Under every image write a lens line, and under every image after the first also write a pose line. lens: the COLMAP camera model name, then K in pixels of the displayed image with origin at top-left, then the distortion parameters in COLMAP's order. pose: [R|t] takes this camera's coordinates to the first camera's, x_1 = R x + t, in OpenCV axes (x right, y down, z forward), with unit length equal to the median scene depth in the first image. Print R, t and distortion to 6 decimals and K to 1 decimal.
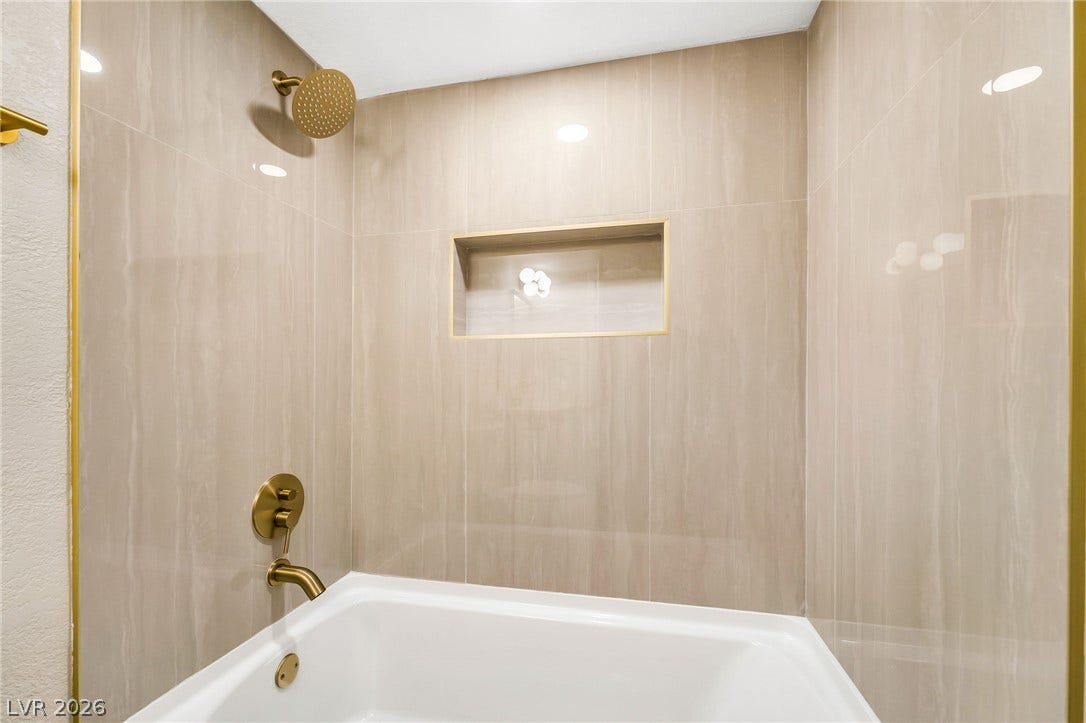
lens RADIAL K [[448.2, 0, 544.2], [0, 448.2, 375.5], [0, 0, 1]] dist [0.000194, -0.000197]
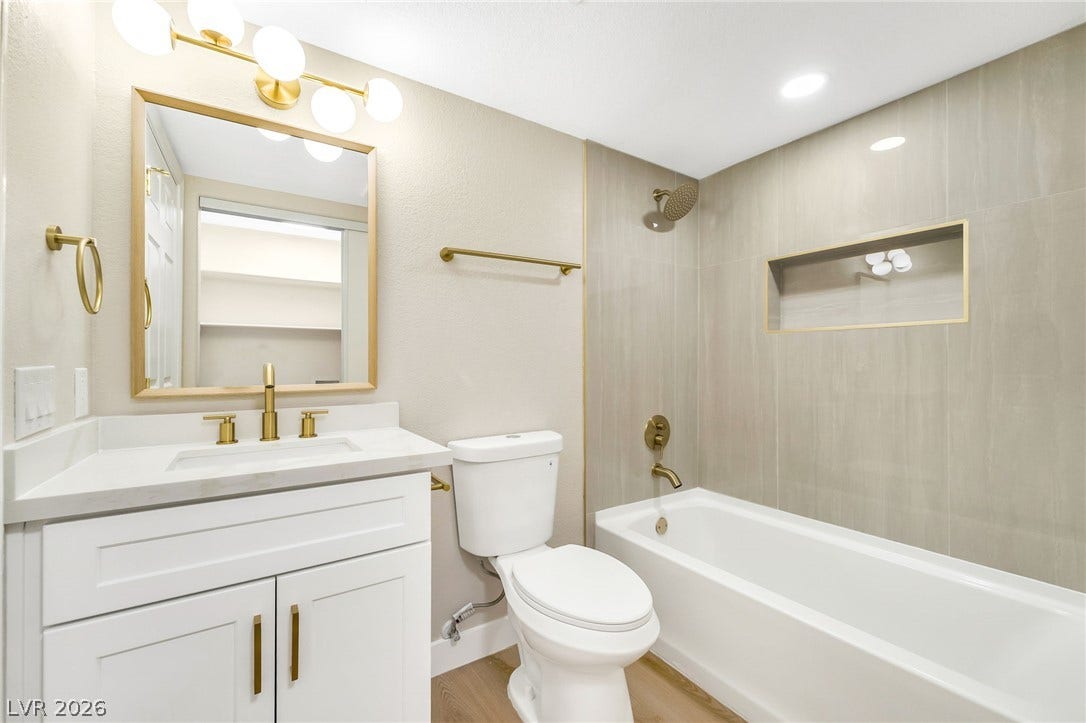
lens RADIAL K [[439.0, 0, 541.9], [0, 439.0, 360.9], [0, 0, 1]] dist [-0.000578, -0.000209]
pose [[0.720681, -0.000132, -0.693267, 0.273038], [0.004490, 0.999980, 0.004477, -0.004329], [0.693252, -0.006339, 0.720667, -0.544437]]
